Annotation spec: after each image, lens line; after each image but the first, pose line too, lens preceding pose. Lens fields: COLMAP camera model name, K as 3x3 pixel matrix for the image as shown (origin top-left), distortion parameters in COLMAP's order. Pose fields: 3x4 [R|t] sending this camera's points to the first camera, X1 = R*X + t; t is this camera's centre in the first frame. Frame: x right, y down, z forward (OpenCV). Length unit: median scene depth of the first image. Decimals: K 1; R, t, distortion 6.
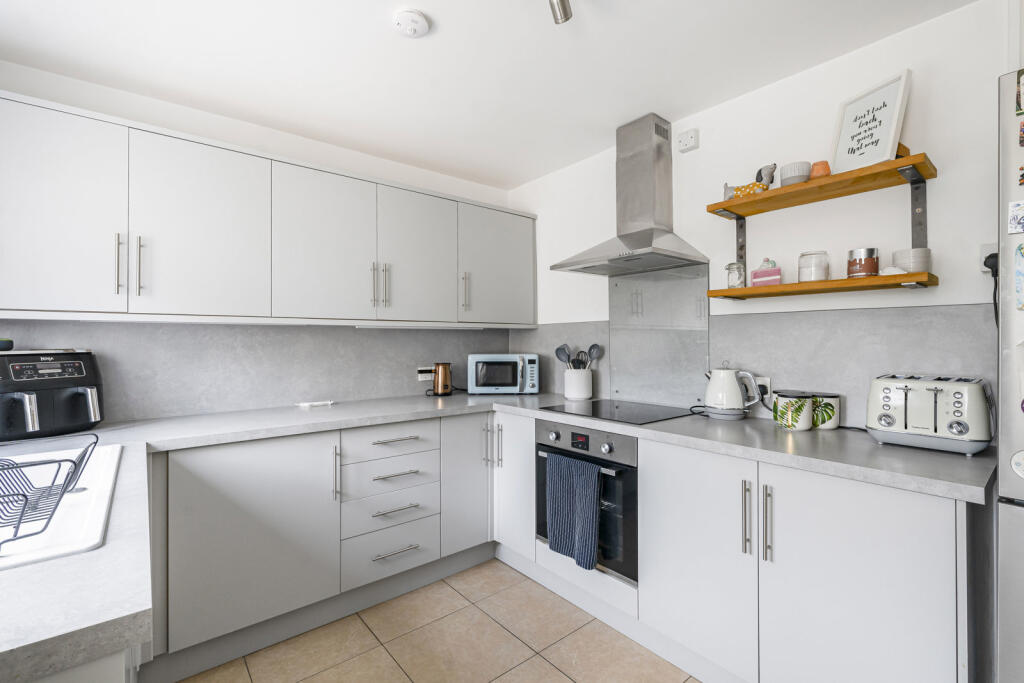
lens RADIAL K [[456.5, 0, 513.2], [0, 456.5, 339.4], [0, 0, 1]] dist [-0.011108, -0.000239]
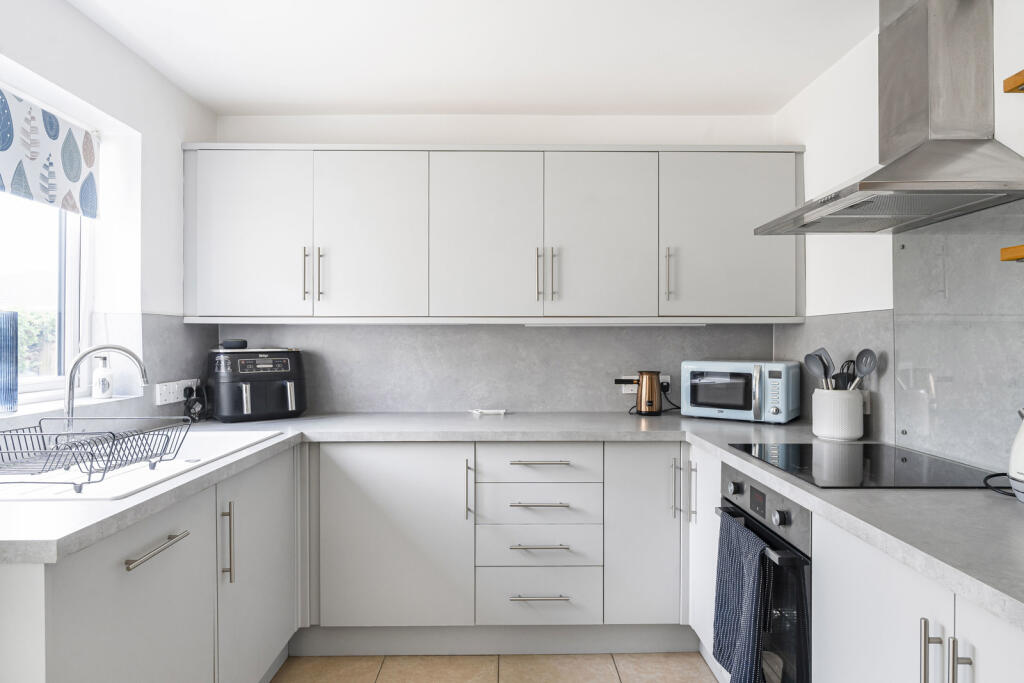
lens RADIAL K [[605.0, 0, 511.4], [0, 605.0, 342.6], [0, 0, 1]] dist [-0.004200, -0.000128]
pose [[0.775740, 0.008098, -0.631001, 0.360895], [-0.000308, 0.999922, 0.012455, -0.009289], [0.631052, -0.009467, 0.775682, 0.110387]]
